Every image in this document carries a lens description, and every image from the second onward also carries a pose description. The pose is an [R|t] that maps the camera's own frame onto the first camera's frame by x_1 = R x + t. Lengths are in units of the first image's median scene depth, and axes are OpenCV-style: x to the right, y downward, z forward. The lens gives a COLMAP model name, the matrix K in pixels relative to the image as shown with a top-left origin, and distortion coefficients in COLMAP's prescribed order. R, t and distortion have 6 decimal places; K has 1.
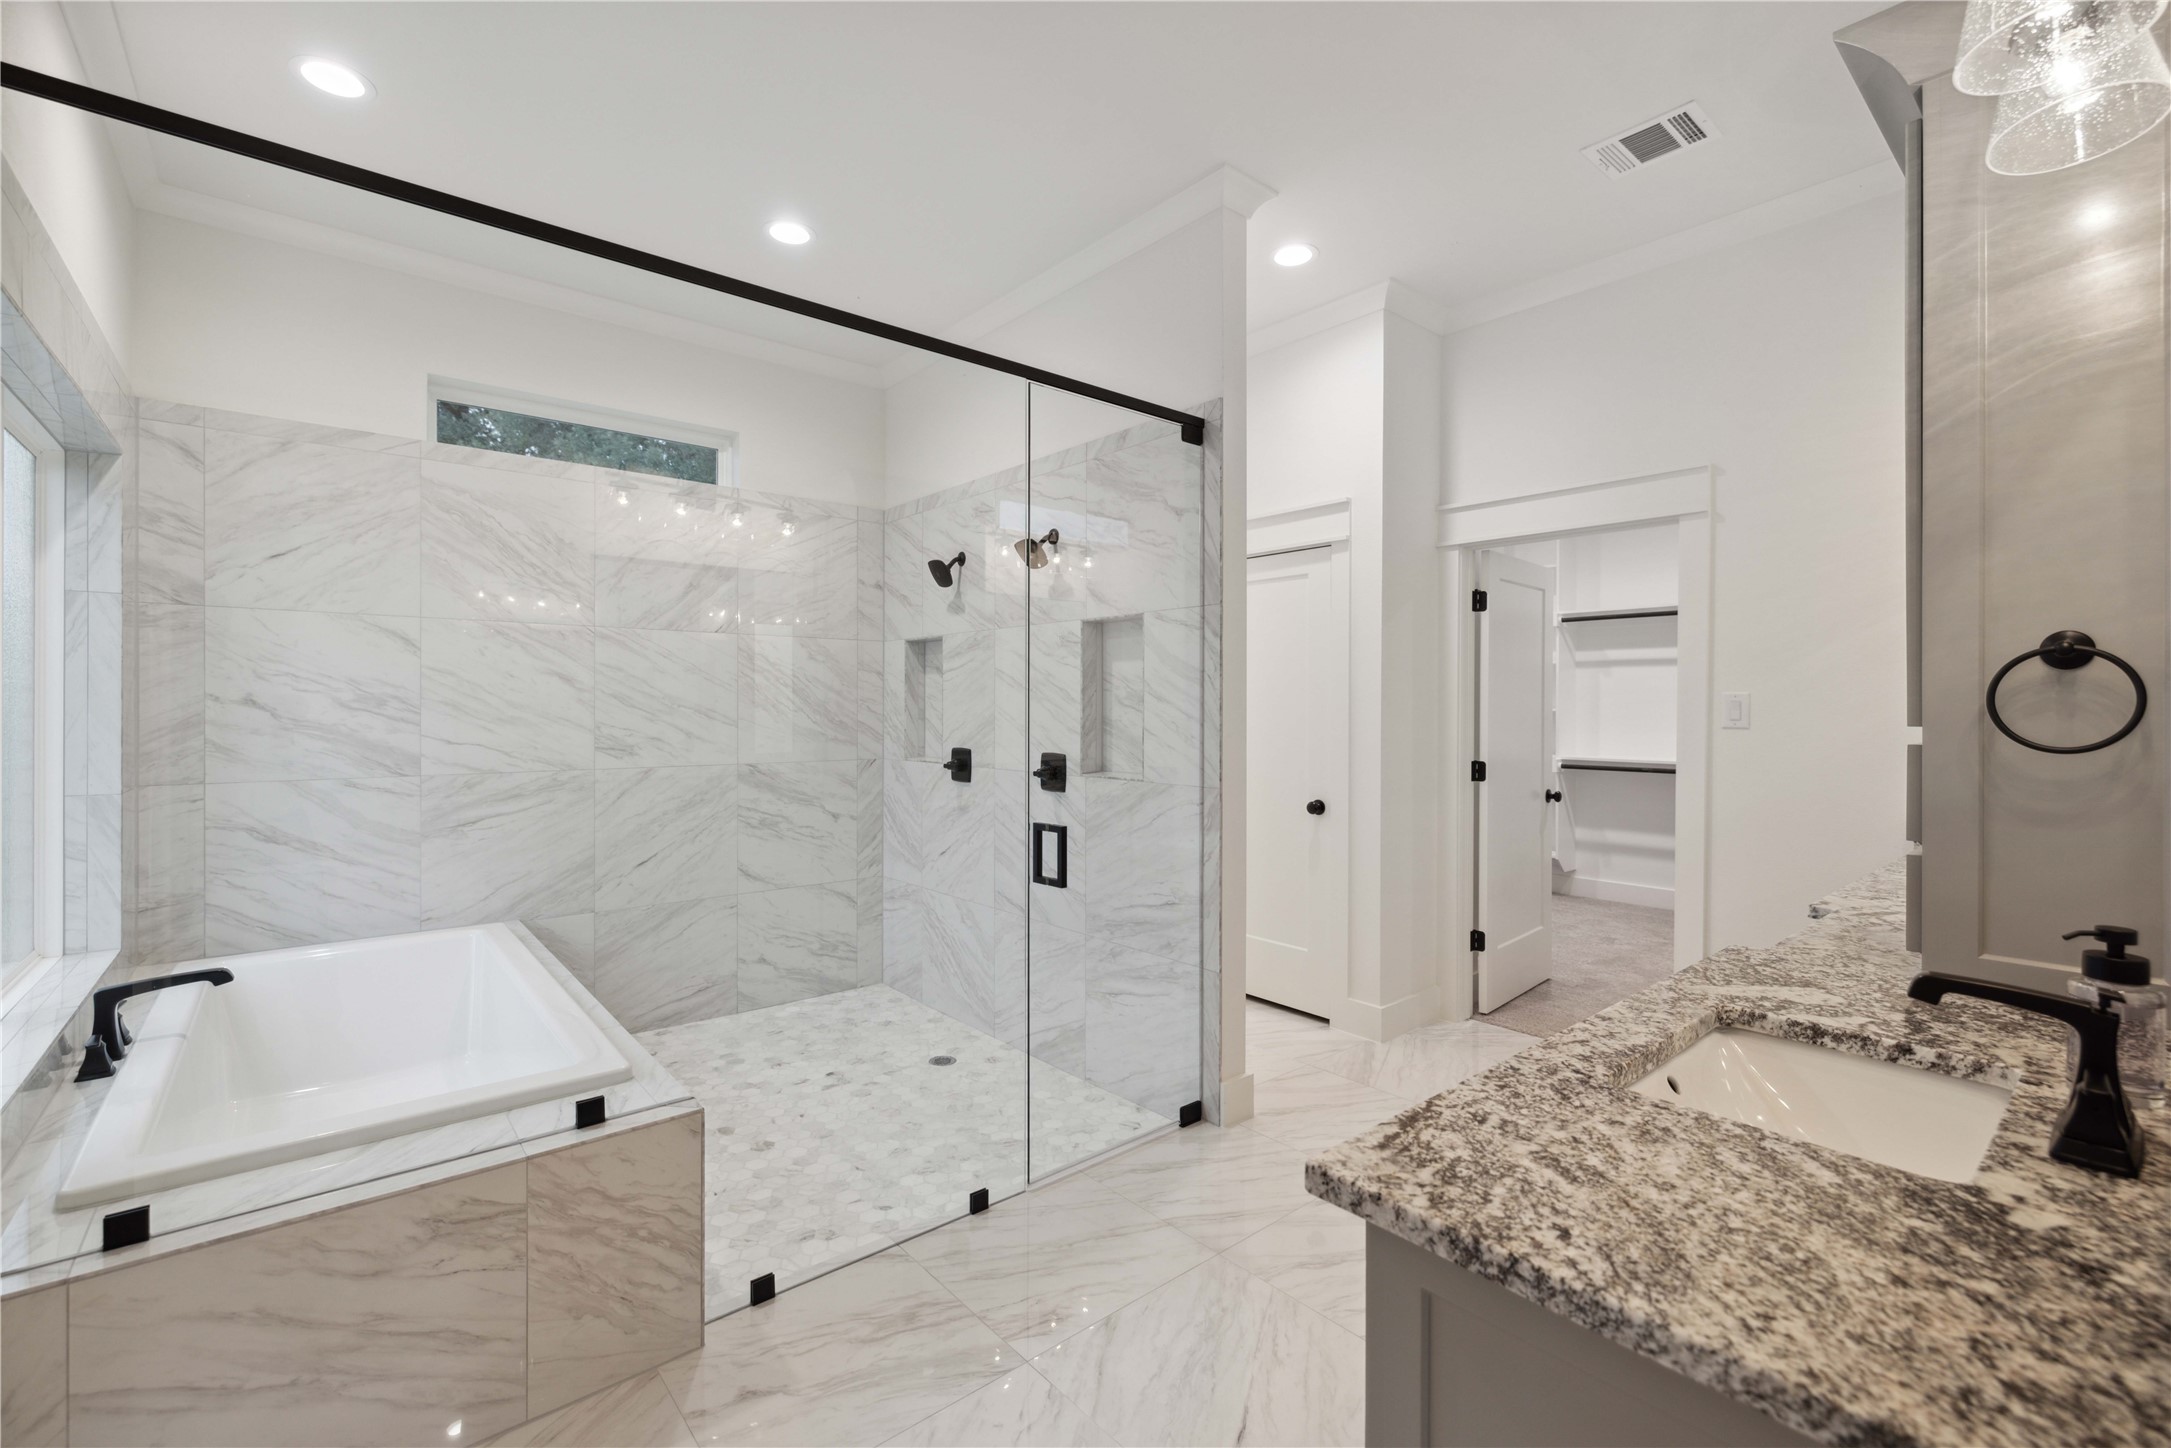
lens RADIAL K [[932.2, 0, 1086.6], [0, 932.2, 715.6], [0, 0, 1]] dist [-0.002278, 0.000020]
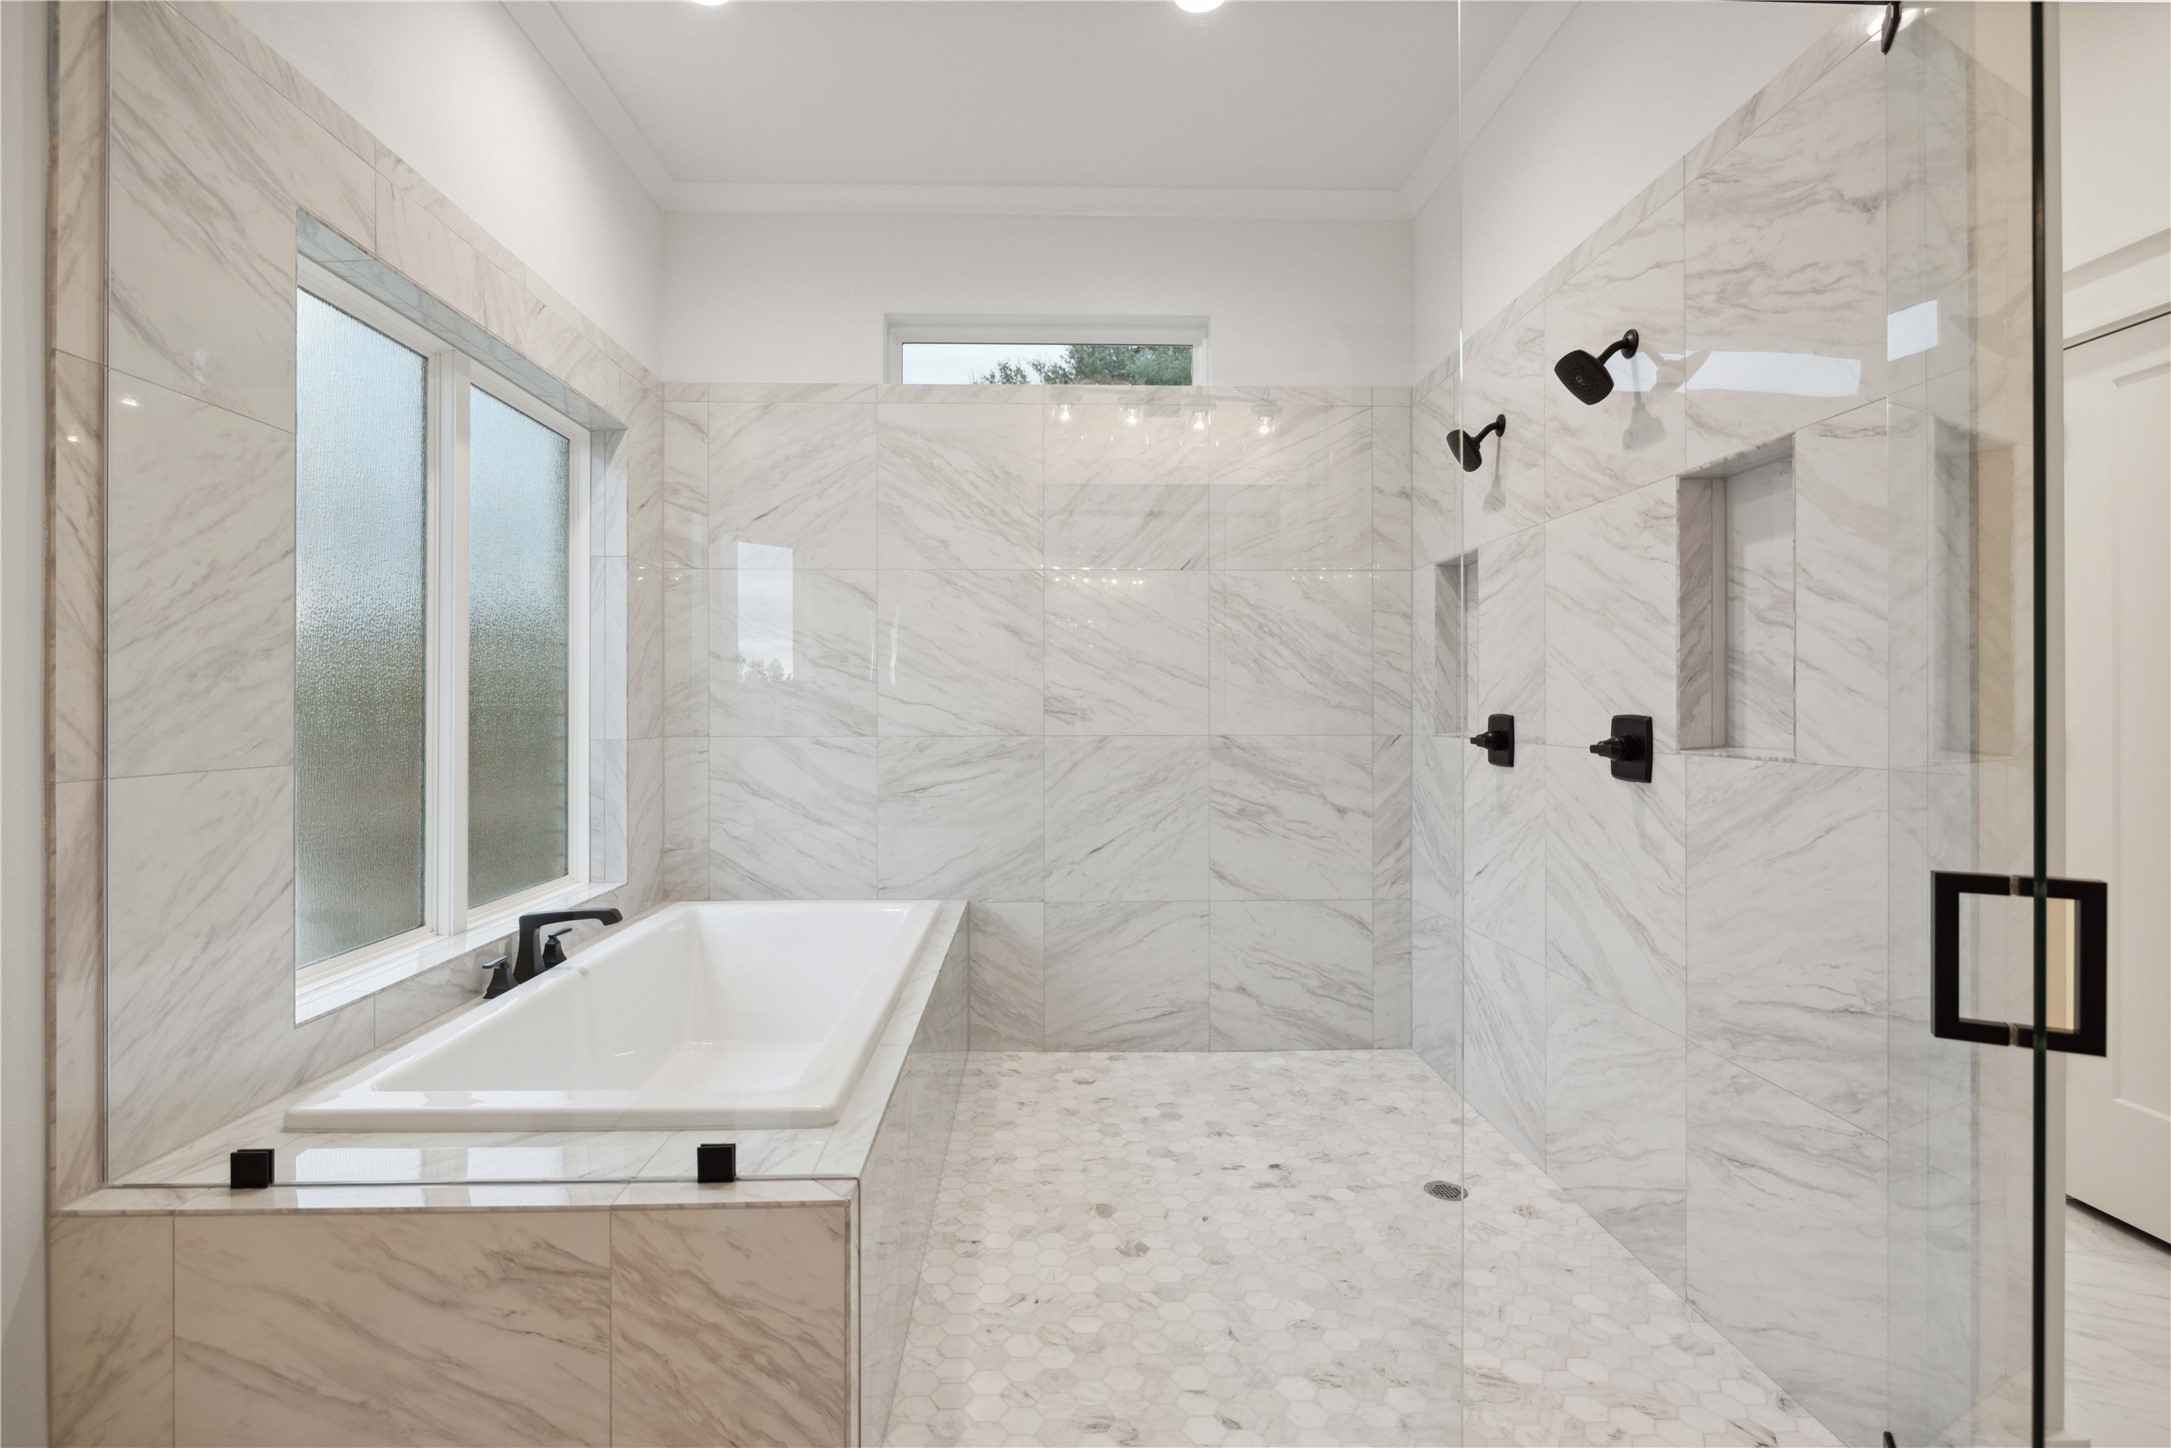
lens RADIAL K [[1029.6, 0, 1079.2], [0, 1029.6, 709.8], [0, 0, 1]] dist [-0.010065, 0.002280]
pose [[0.781347, -0.003619, -0.624087, 0.099826], [-0.000566, 0.999979, -0.006508, 0.043740], [0.624097, 0.005438, 0.781328, 0.302039]]
